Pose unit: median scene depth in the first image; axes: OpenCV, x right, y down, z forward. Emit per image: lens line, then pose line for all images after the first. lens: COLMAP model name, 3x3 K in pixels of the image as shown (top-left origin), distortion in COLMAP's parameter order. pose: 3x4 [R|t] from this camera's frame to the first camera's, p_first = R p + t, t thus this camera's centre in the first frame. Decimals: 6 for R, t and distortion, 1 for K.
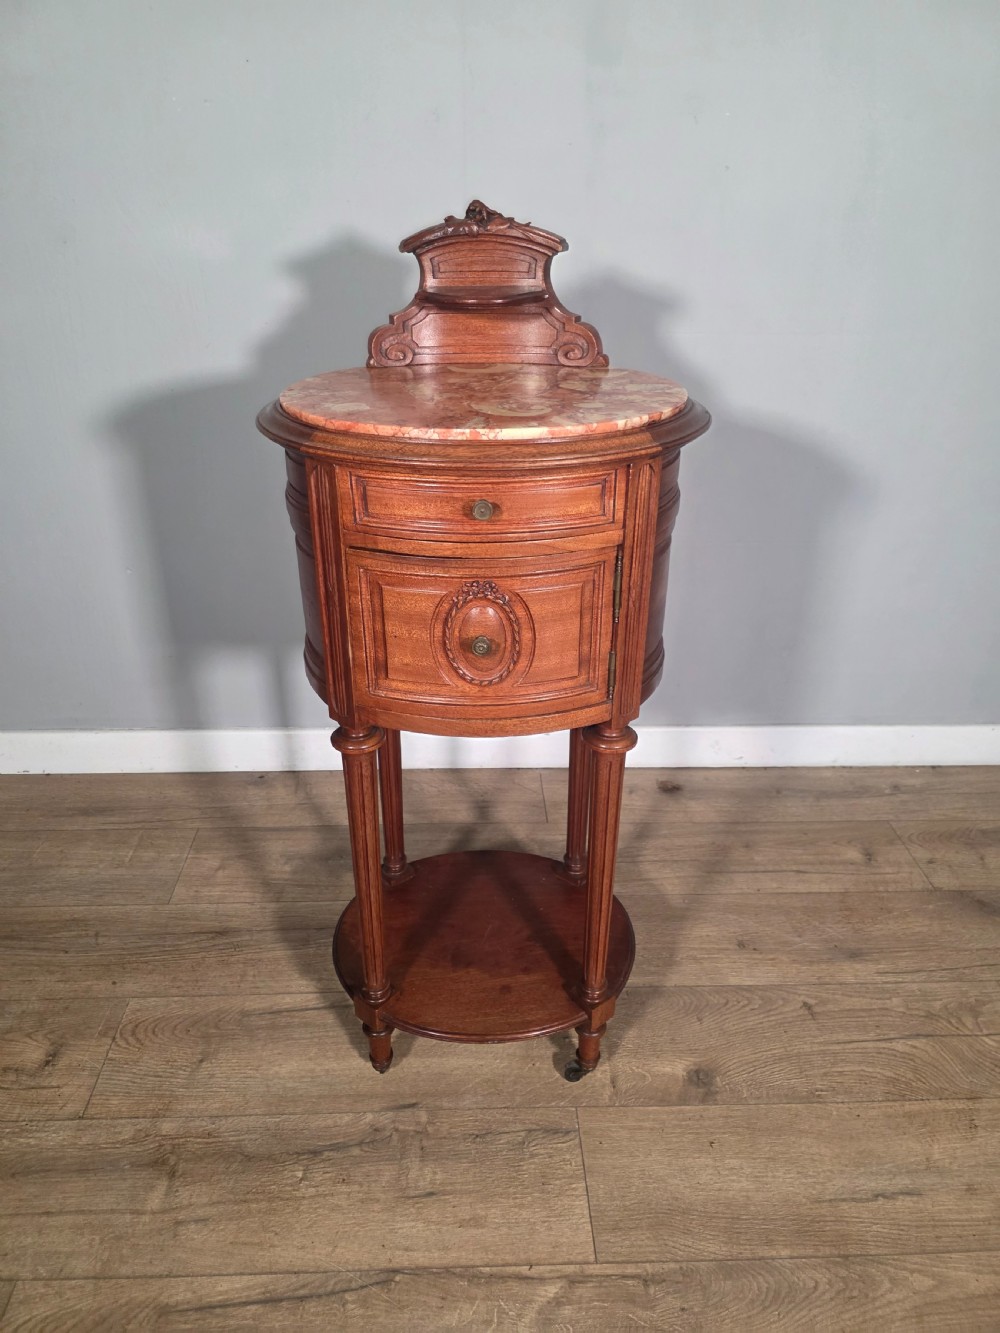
lens RADIAL K [[869.9, 0, 500.0], [0, 869.9, 666.5], [0, 0, 1]] dist [0.064534, -0.059047]
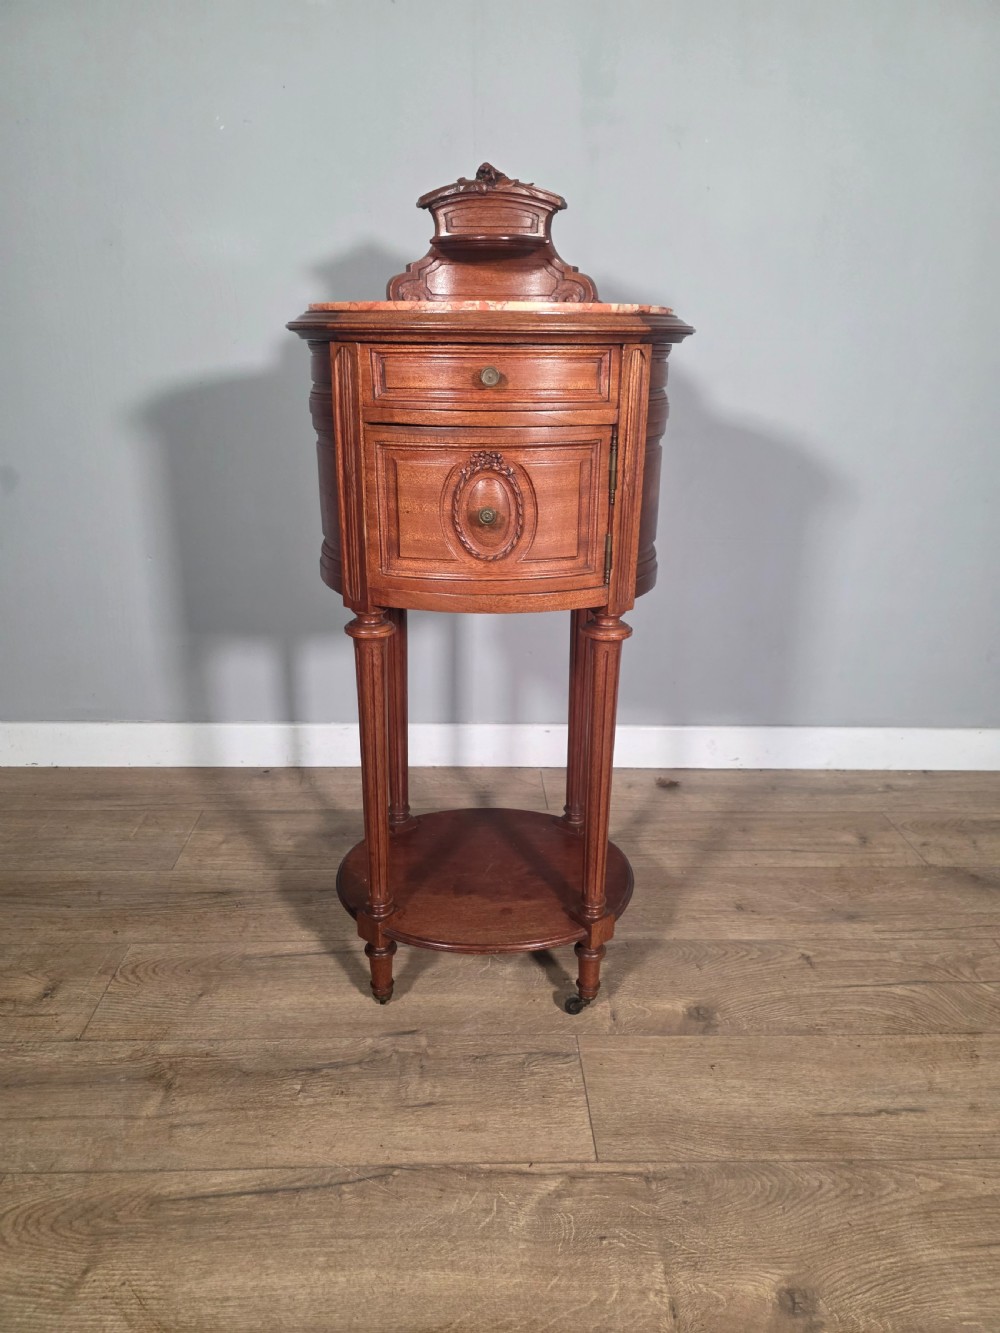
lens RADIAL K [[868.8, 0, 505.9], [0, 868.8, 676.4], [0, 0, 1]] dist [0.067098, -0.061146]
pose [[0.999949, 0.007248, 0.007010, -0.003434], [-0.006309, 0.992037, -0.125789, 0.232826], [-0.007866, 0.125738, 0.992032, -0.039304]]
